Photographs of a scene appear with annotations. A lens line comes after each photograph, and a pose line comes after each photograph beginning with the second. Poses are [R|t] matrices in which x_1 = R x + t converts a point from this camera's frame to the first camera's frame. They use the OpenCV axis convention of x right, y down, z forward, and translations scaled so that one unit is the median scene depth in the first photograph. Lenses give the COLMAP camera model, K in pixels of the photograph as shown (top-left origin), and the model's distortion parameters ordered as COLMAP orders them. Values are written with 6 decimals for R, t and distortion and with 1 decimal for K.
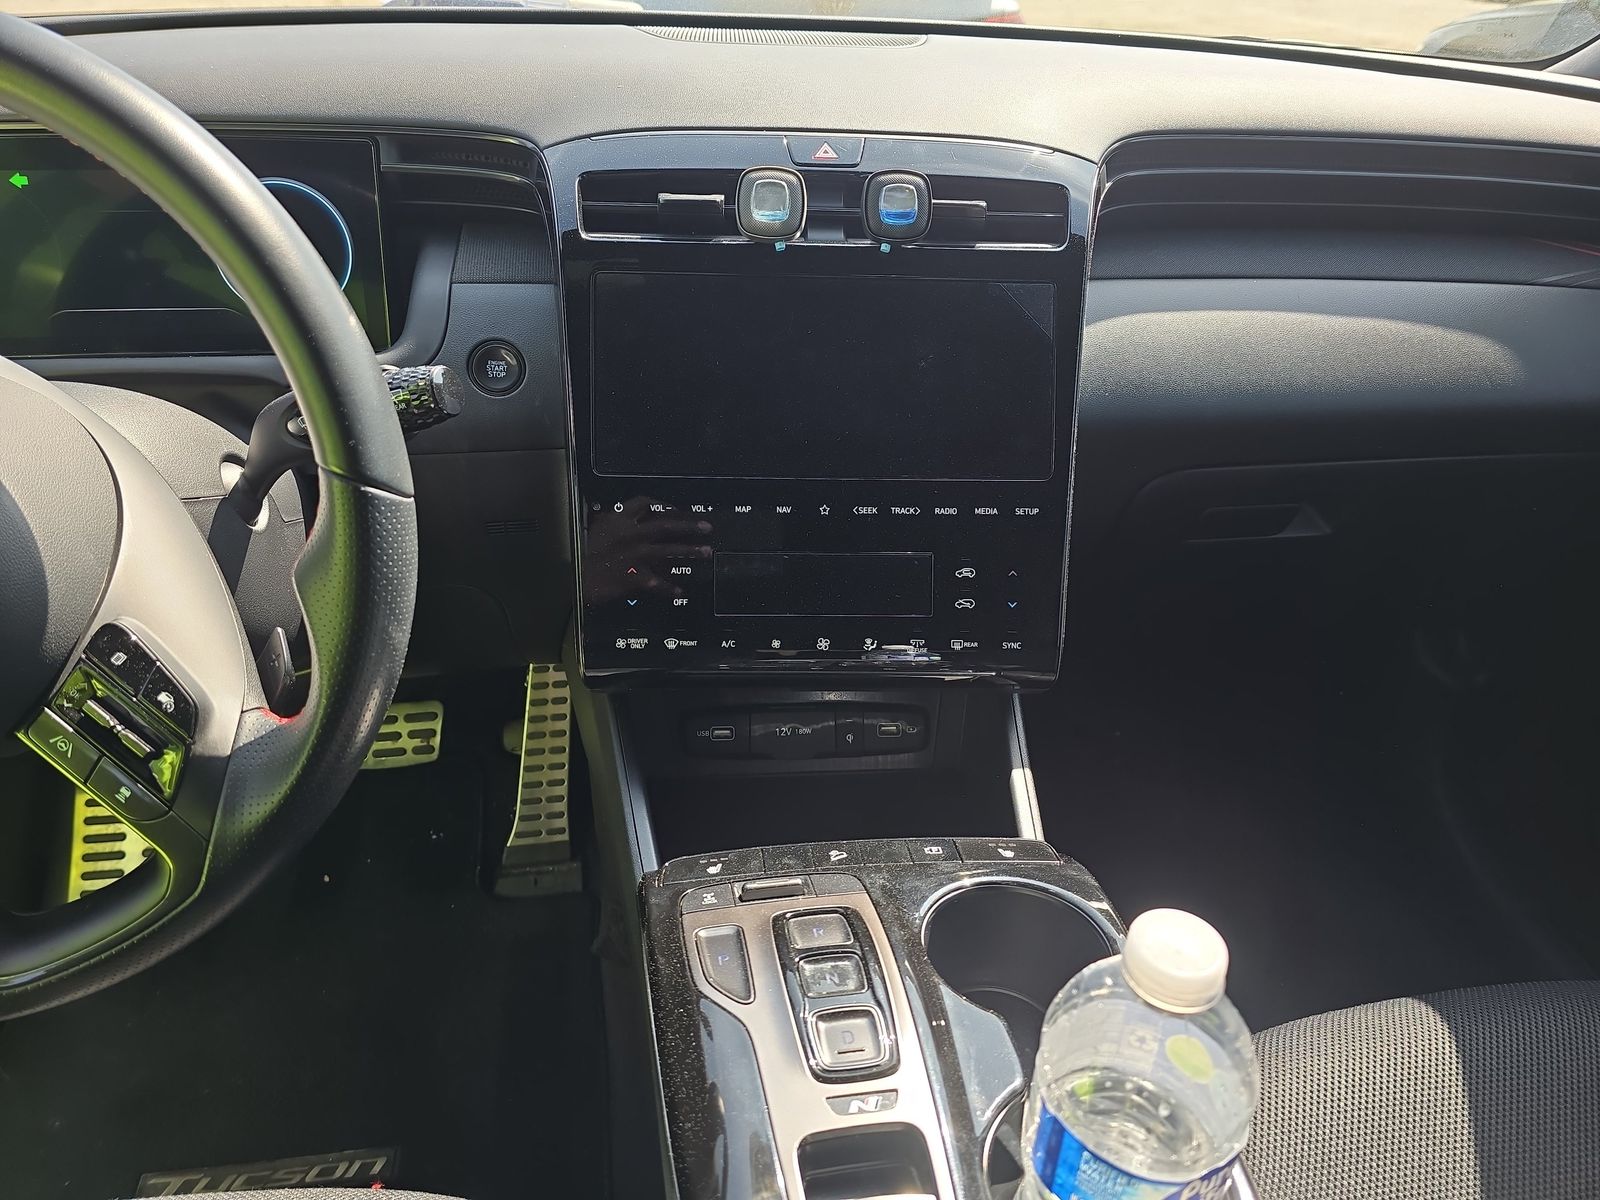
lens RADIAL K [[1006.4, 0, 790.3], [0, 1006.4, 601.7], [0, 0, 1]] dist [-0.005732, -0.022541]
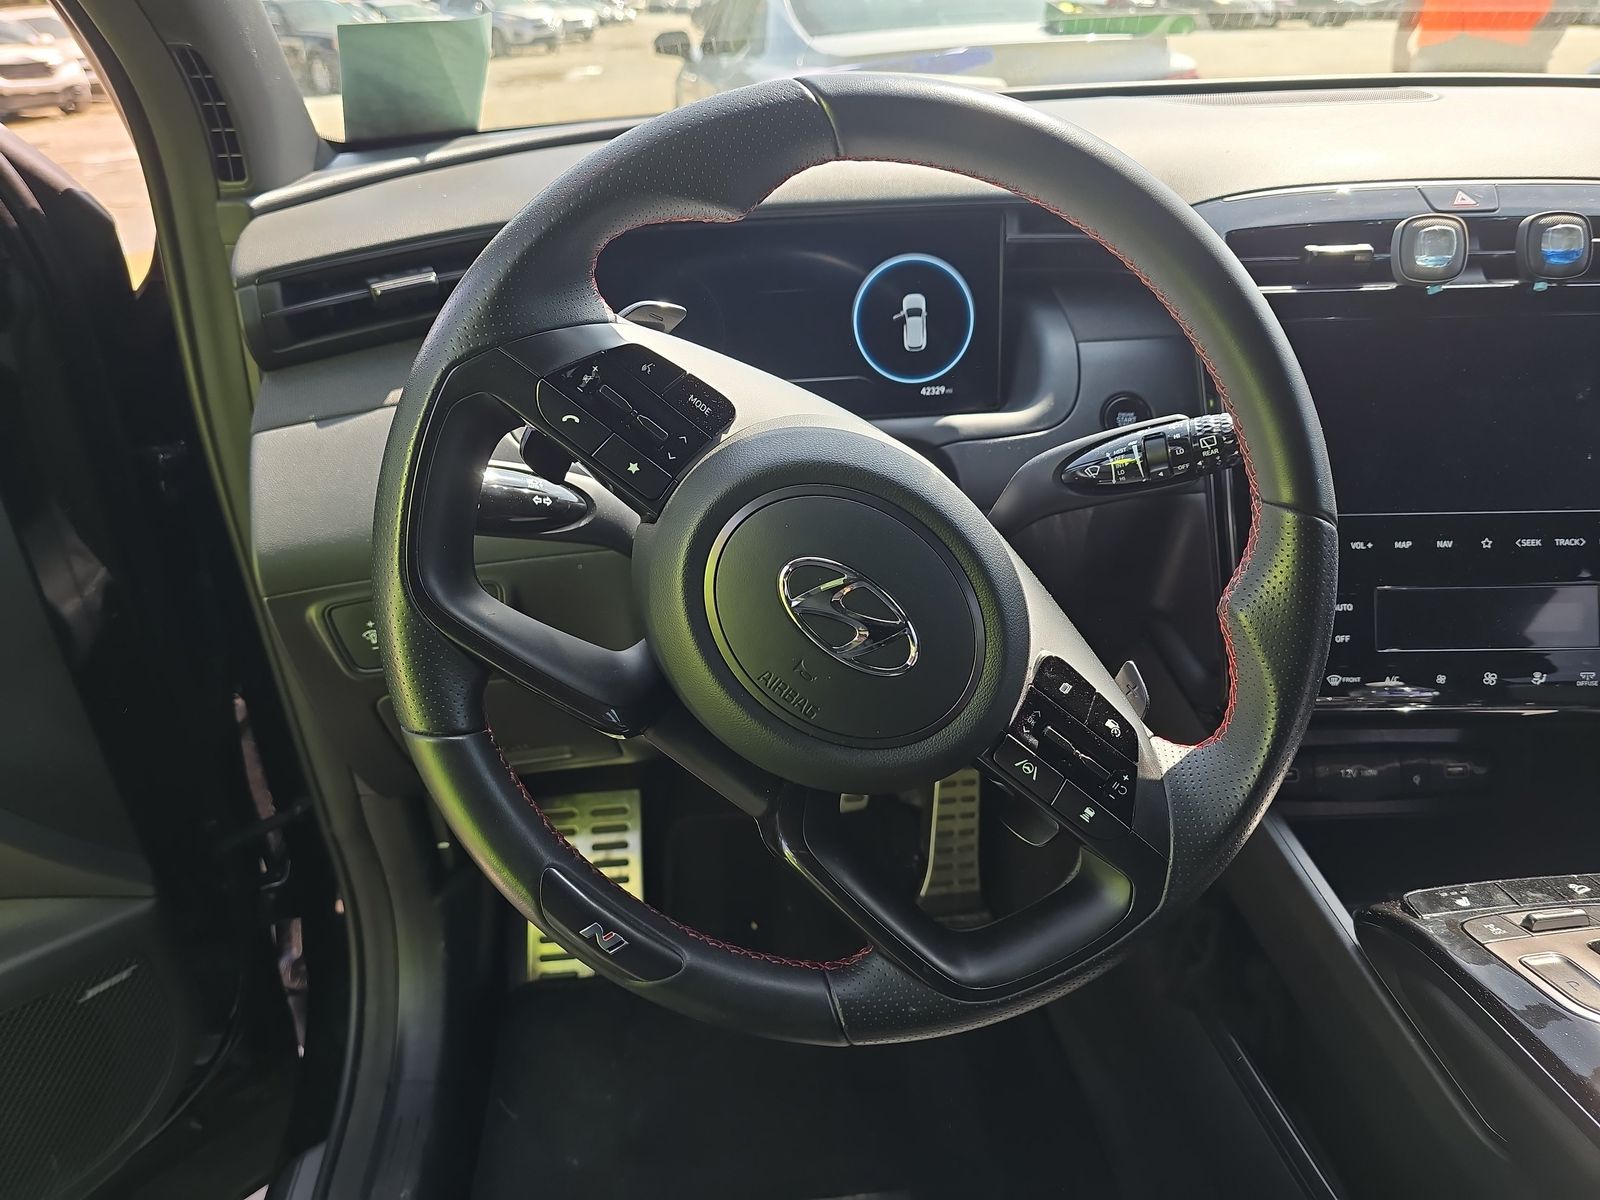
lens RADIAL K [[1006.4, 0, 797.0], [0, 1006.4, 595.3], [0, 0, 1]] dist [-0.005732, -0.022541]
pose [[0.991629, -0.023986, -0.126871, -0.524037], [0.015398, 0.997550, -0.068243, 0.017552], [0.128197, 0.065718, 0.989569, -0.072086]]
